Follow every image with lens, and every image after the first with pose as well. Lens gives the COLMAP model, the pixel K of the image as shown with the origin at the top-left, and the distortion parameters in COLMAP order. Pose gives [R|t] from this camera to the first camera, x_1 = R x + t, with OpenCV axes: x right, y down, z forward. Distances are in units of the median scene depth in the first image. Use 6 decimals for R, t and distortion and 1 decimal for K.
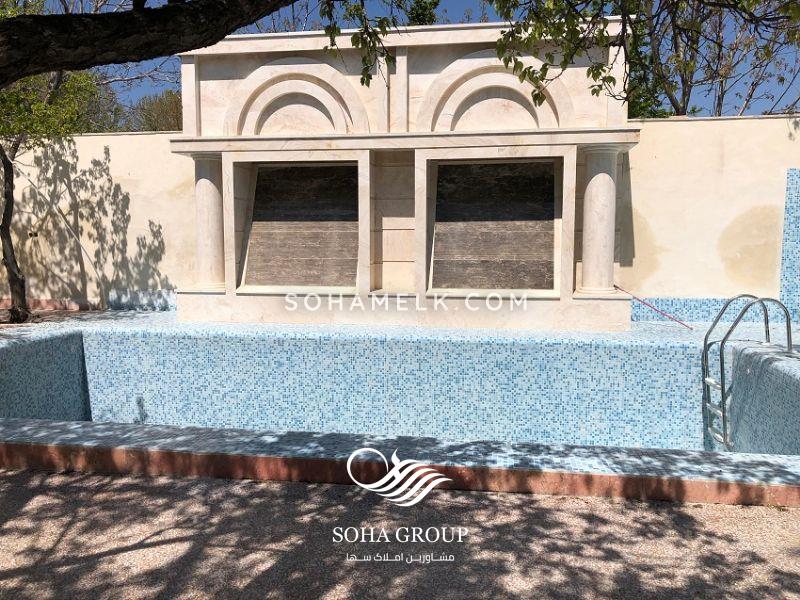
lens RADIAL K [[656.4, 0, 400.0], [0, 656.4, 300.0], [0, 0, 1]] dist [0.034000, -0.035469]
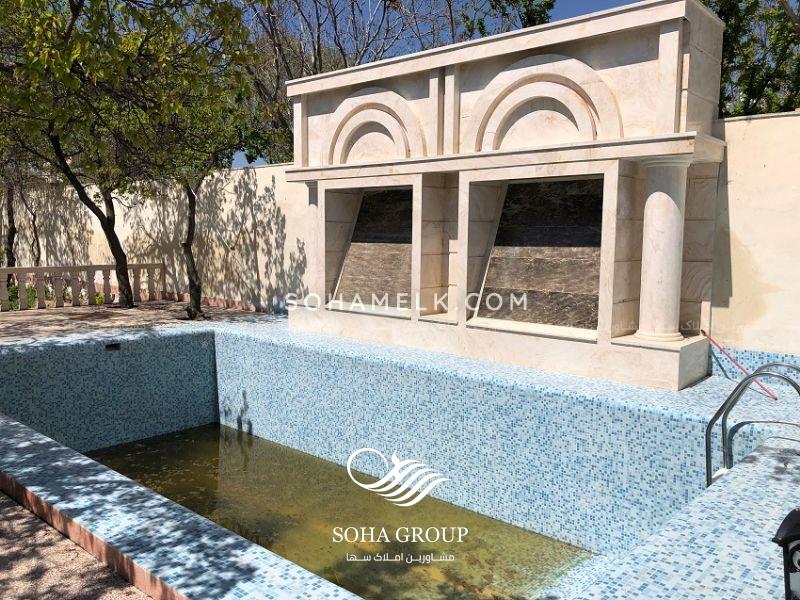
lens RADIAL K [[656.4, 0, 400.0], [0, 656.4, 300.0], [0, 0, 1]] dist [0.034000, -0.035469]
pose [[0.845486, 0.061425, -0.530453, 0.462484], [-0.059748, 0.998006, 0.020335, -0.055886], [0.530644, 0.014501, 0.847471, 0.143731]]
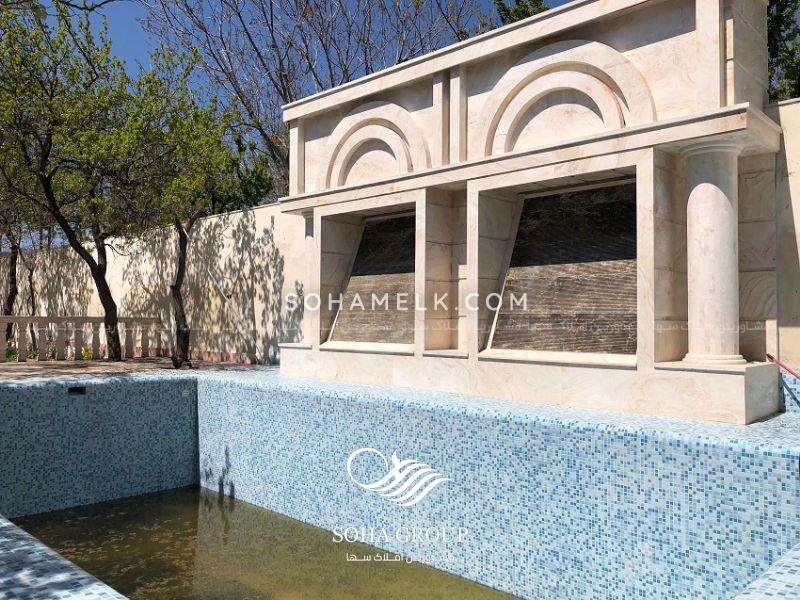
lens RADIAL K [[660.3, 0, 396.9], [0, 660.3, 300.1], [0, 0, 1]] dist [0.015312, 0.008152]
pose [[0.821356, -0.012757, -0.570273, 0.420919], [-0.060749, 0.992108, -0.109690, 0.018613], [0.567171, 0.124738, 0.814099, 0.279886]]
